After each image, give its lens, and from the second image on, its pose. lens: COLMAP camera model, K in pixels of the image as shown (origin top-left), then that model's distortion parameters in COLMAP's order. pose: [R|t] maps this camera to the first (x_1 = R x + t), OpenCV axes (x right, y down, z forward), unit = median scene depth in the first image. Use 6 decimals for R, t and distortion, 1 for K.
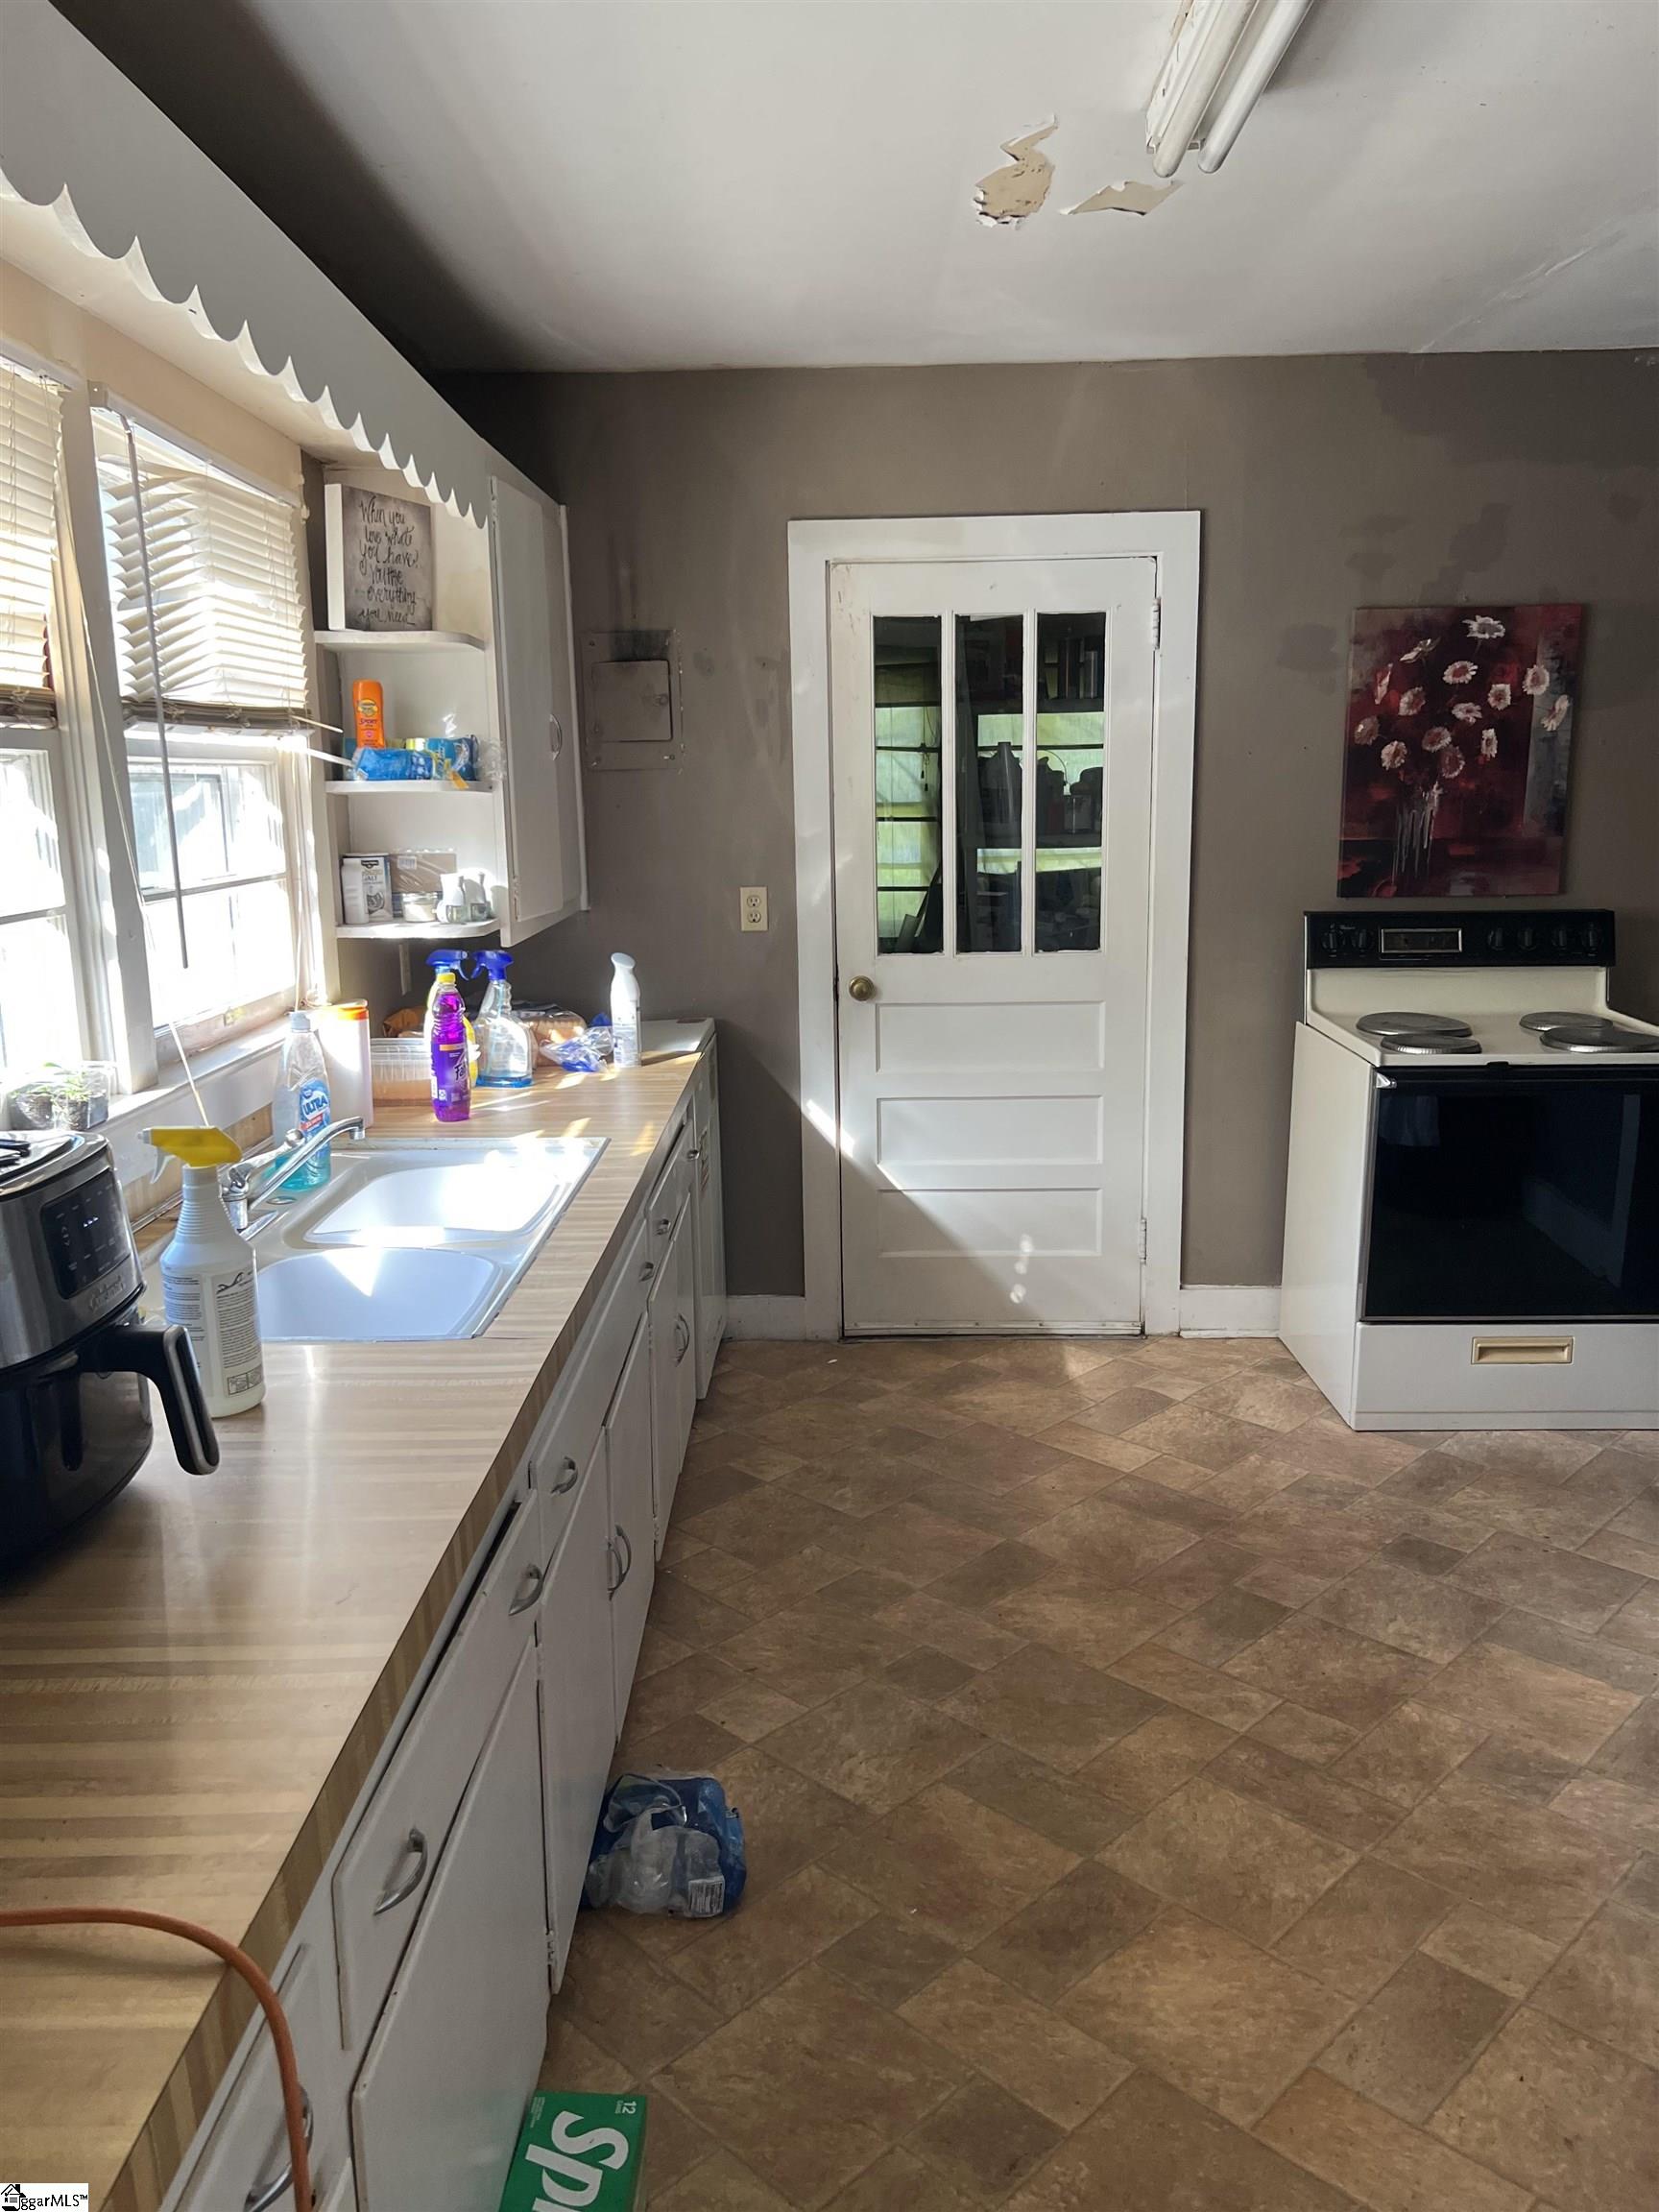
lens RADIAL K [[1666.9, 0, 823.3], [0, 1666.9, 1100.1], [0, 0, 1]] dist [0.045293, -0.054348]
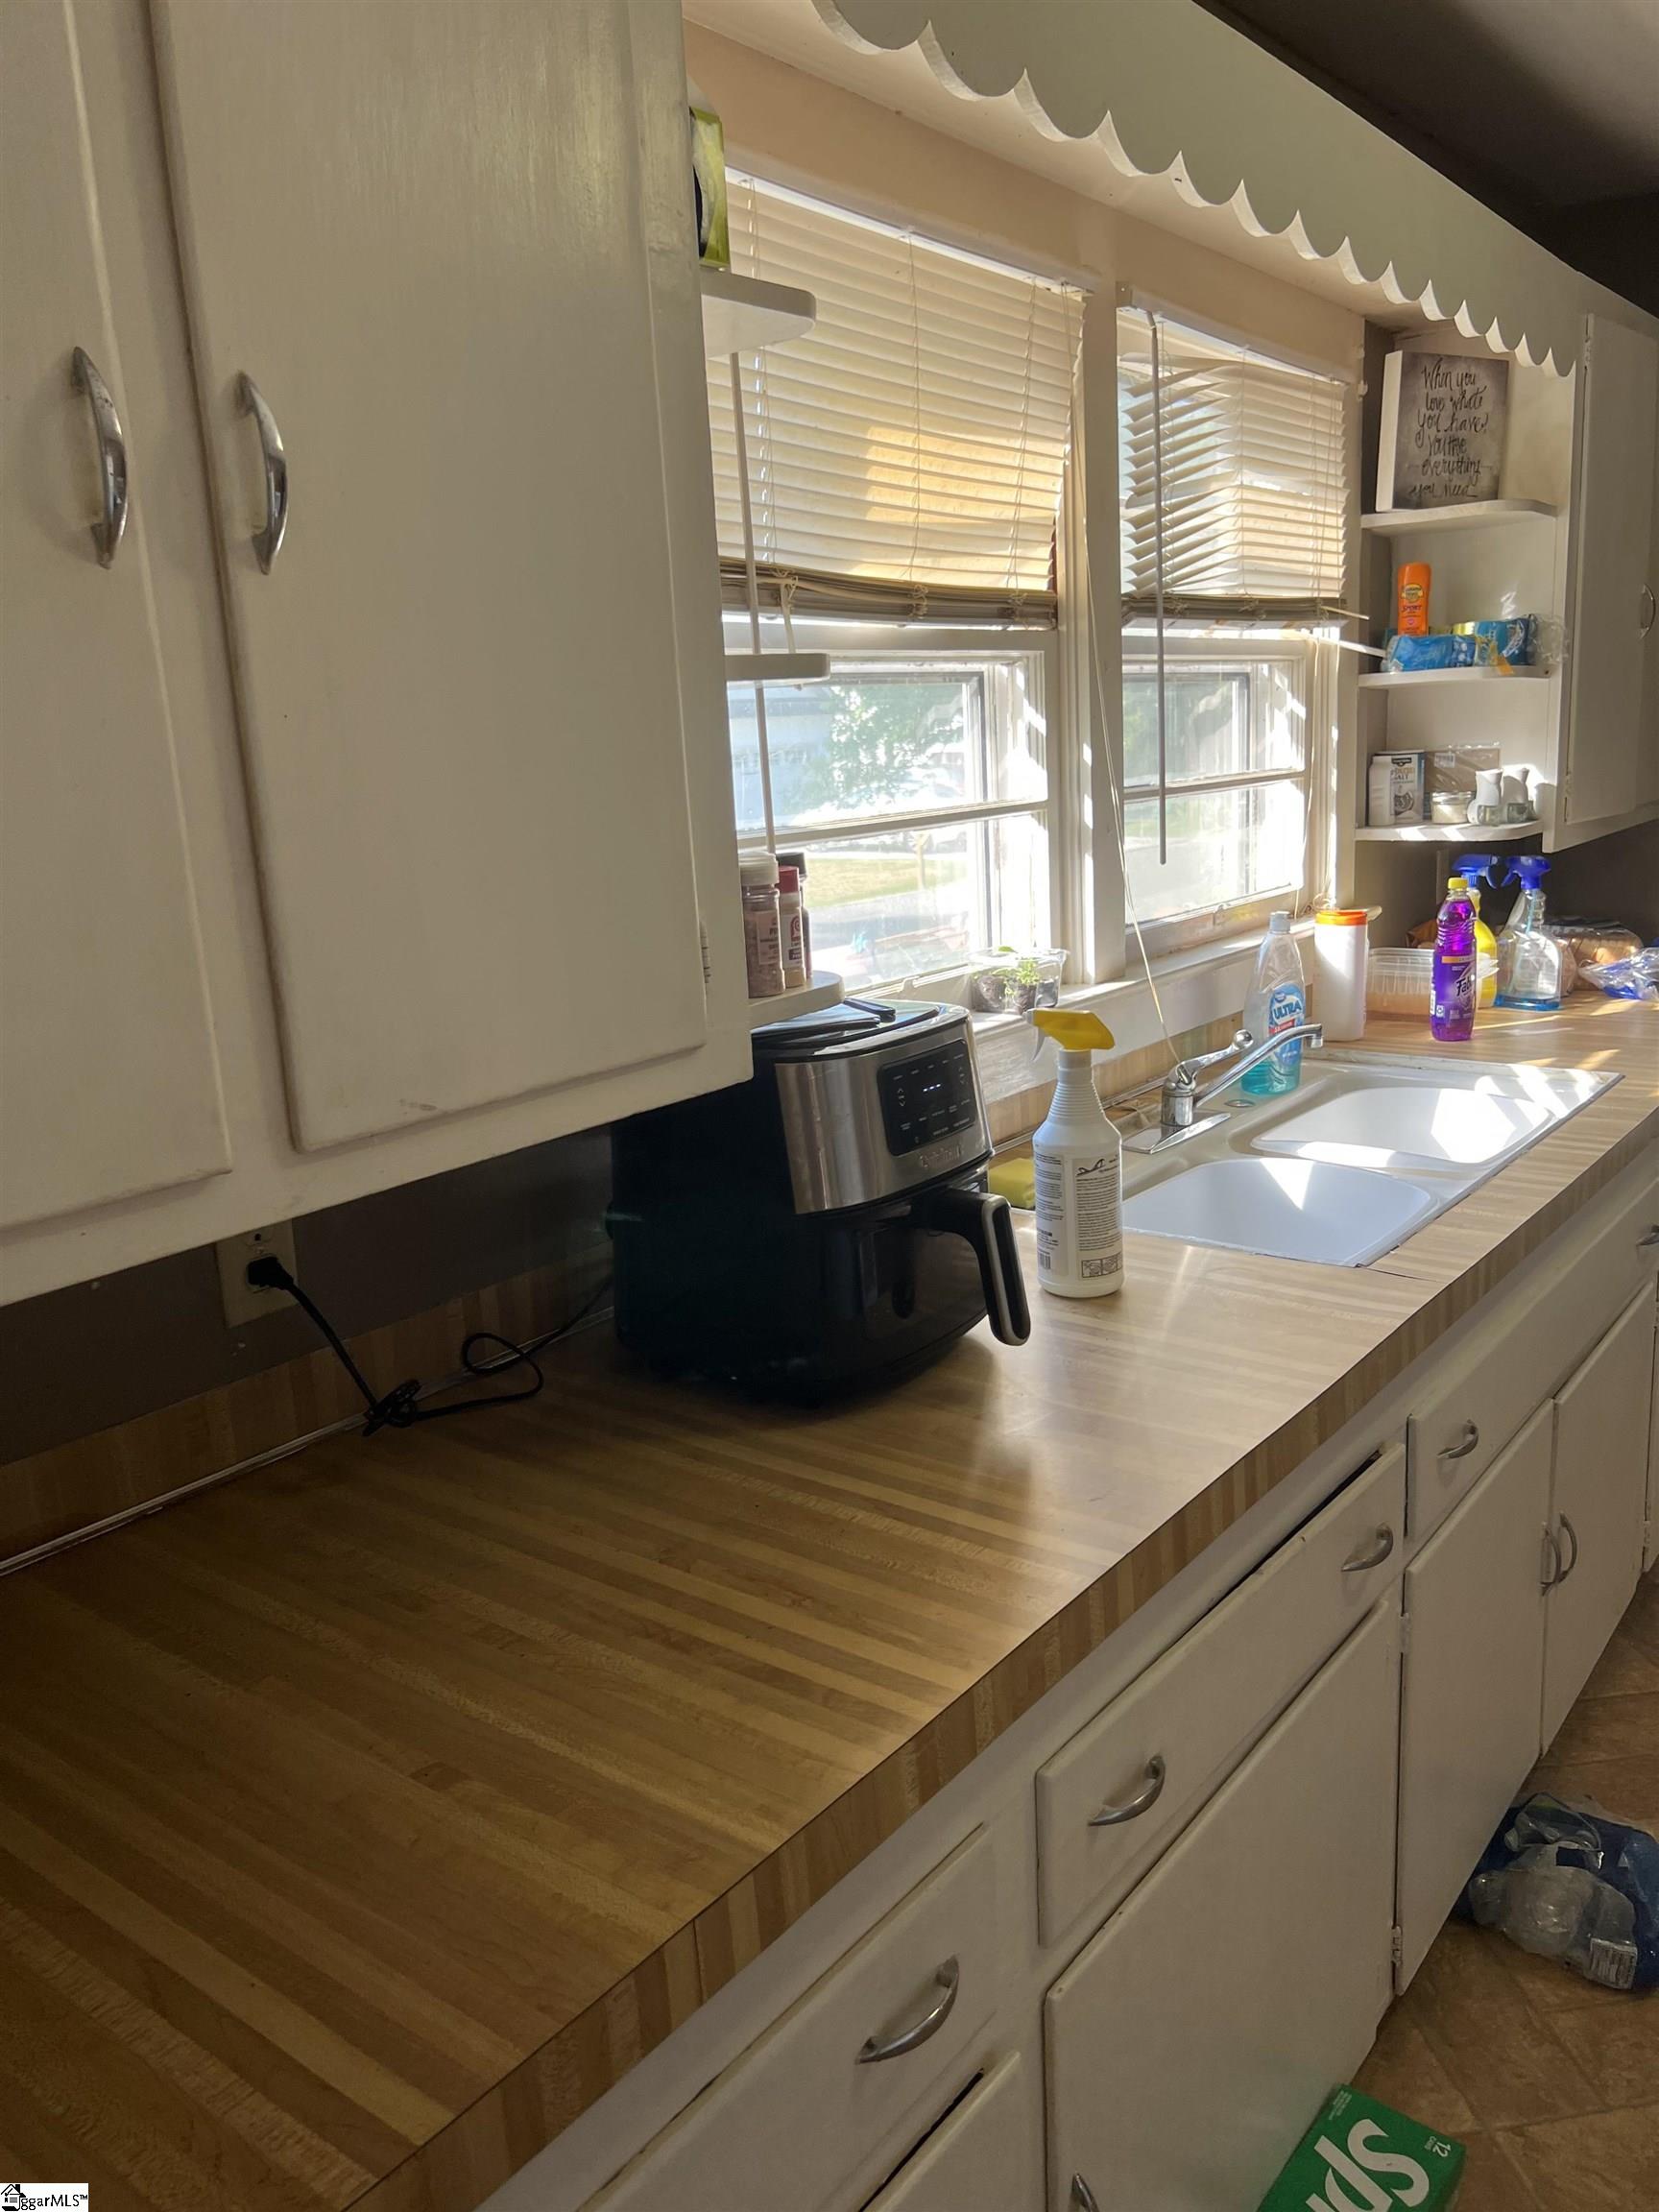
lens RADIAL K [[1666.9, 0, 813.0], [0, 1666.9, 1084.3], [0, 0, 1]] dist [0.045293, -0.054348]
pose [[0.789904, 0.101172, -0.604828, 0.078525], [-0.077687, 0.994860, 0.064955, 0.004946], [0.608290, -0.004321, 0.793703, 0.071902]]
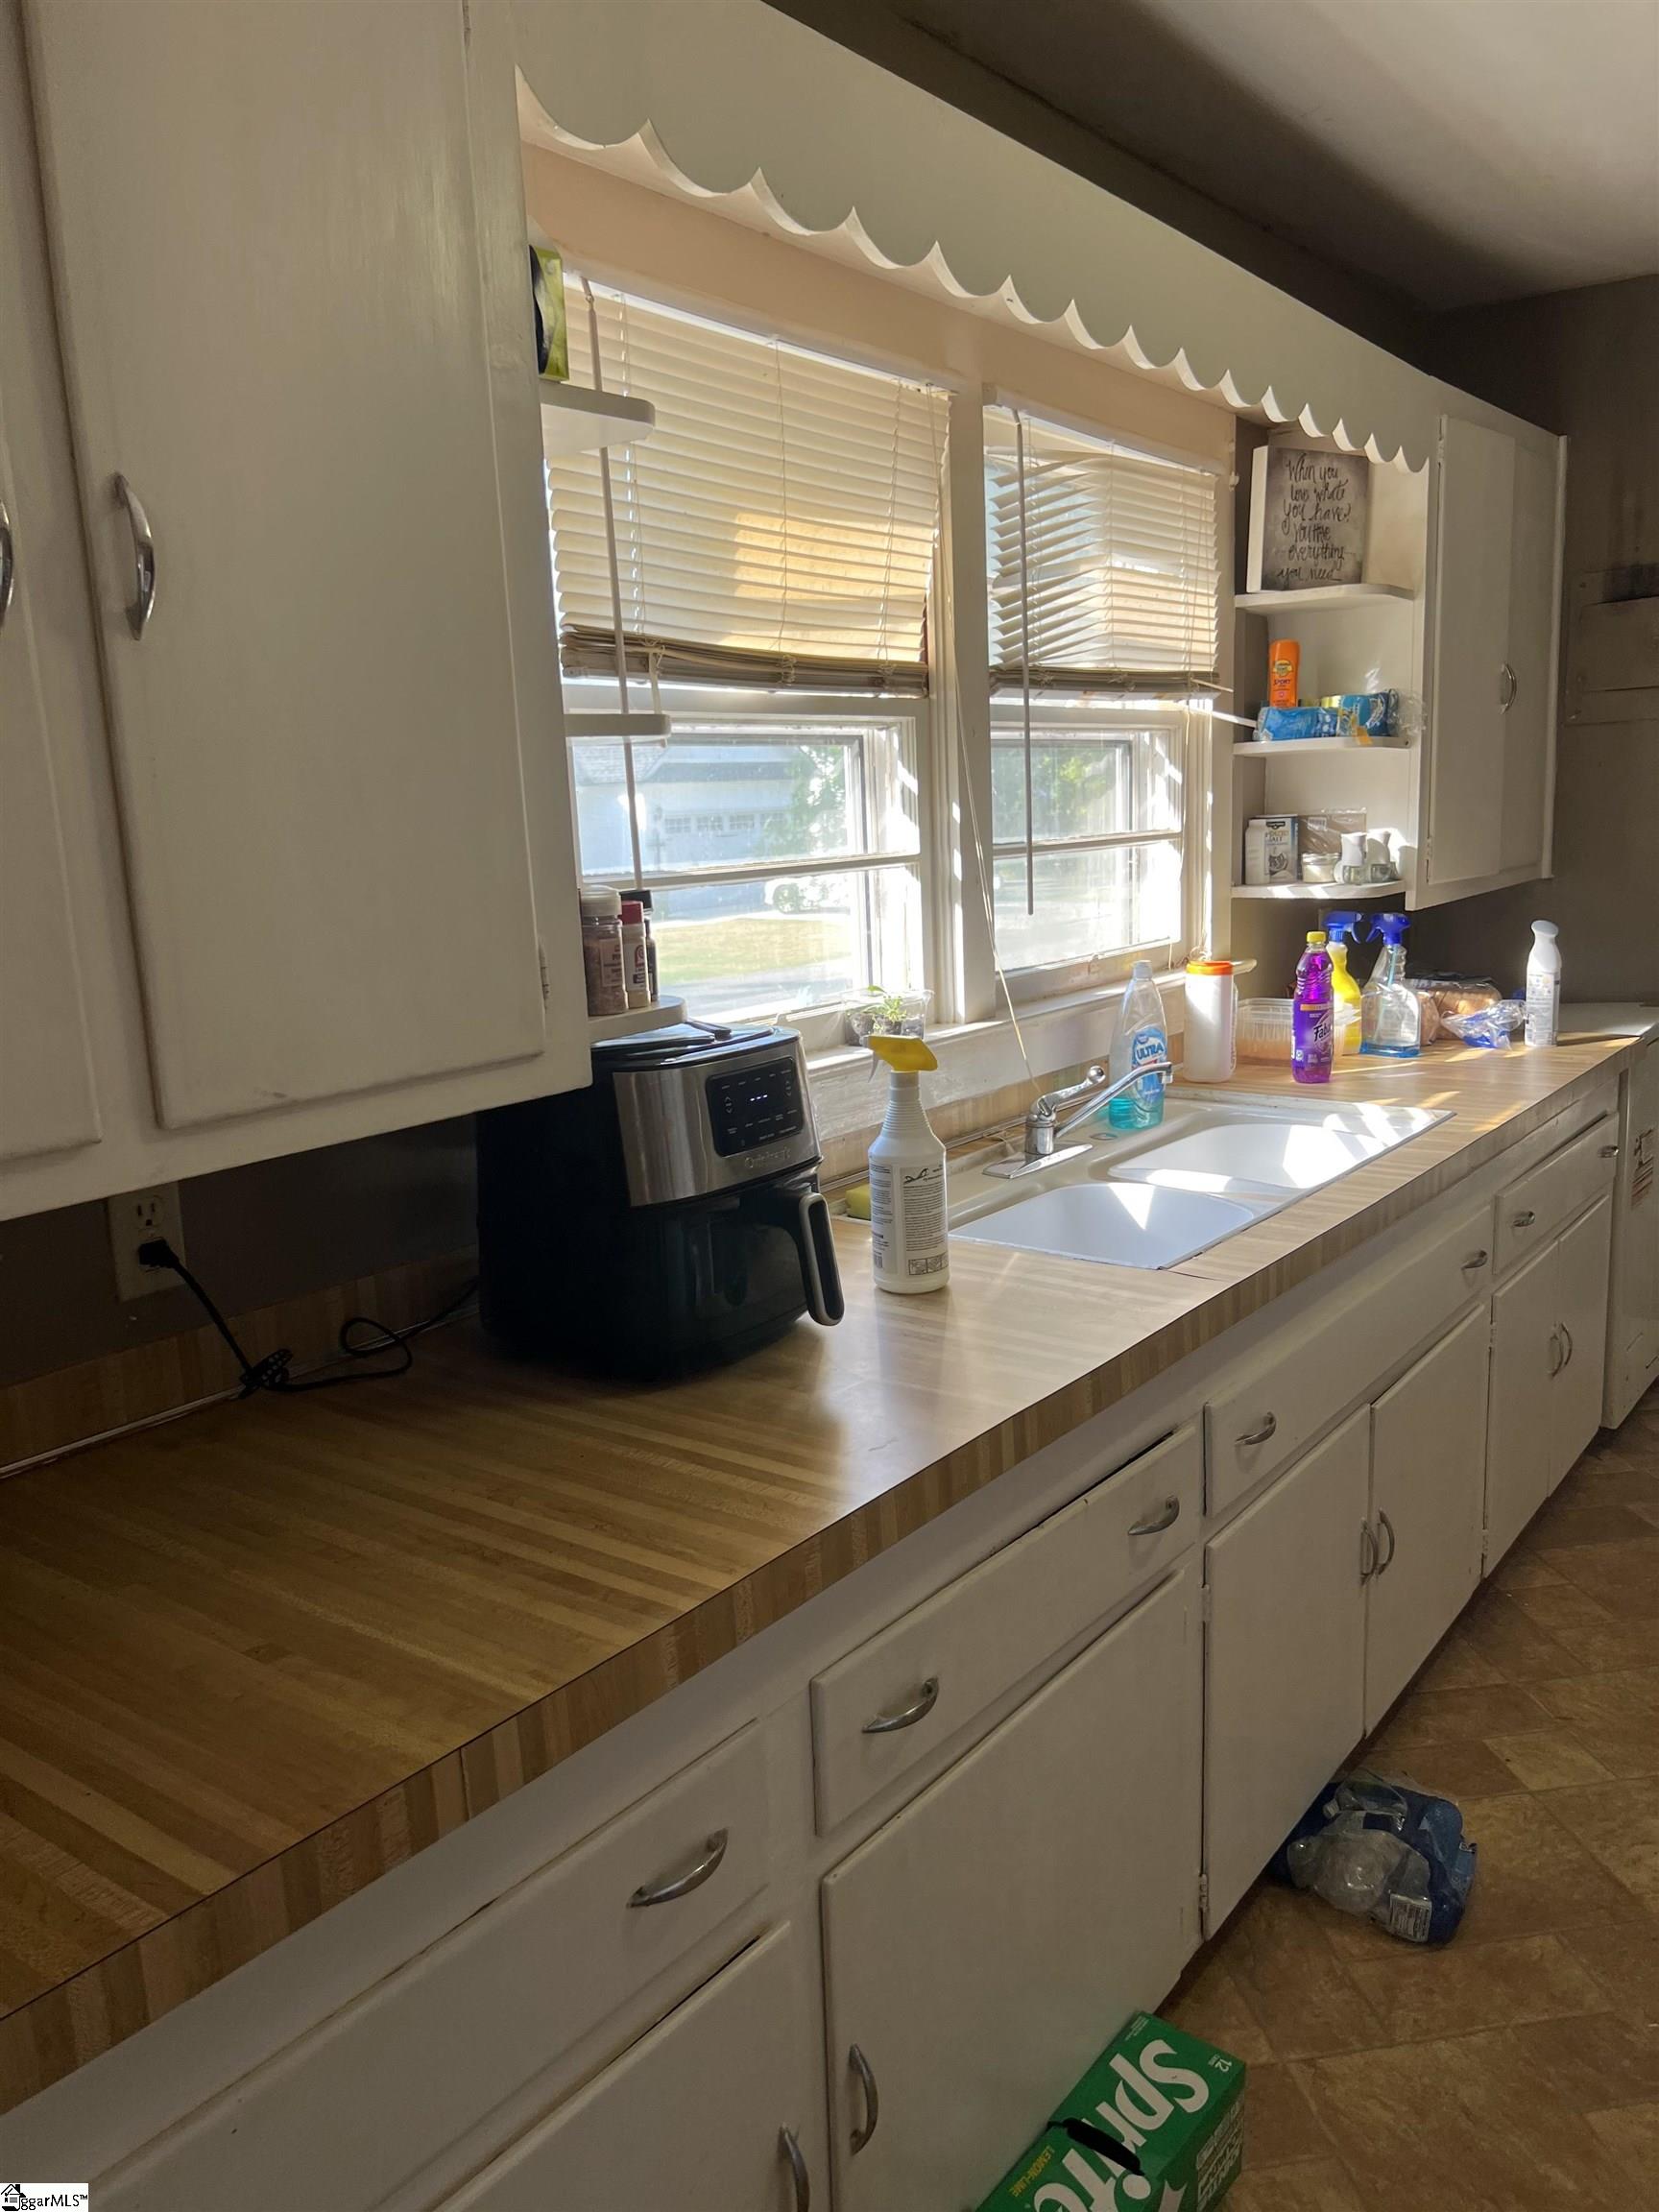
lens RADIAL K [[1666.9, 0, 822.9], [0, 1666.9, 1111.8], [0, 0, 1]] dist [0.045293, -0.054348]
pose [[0.800248, 0.094255, -0.592216, 0.173768], [-0.086318, 0.995391, 0.041783, 0.016980], [0.593425, 0.017682, 0.804695, 0.044161]]
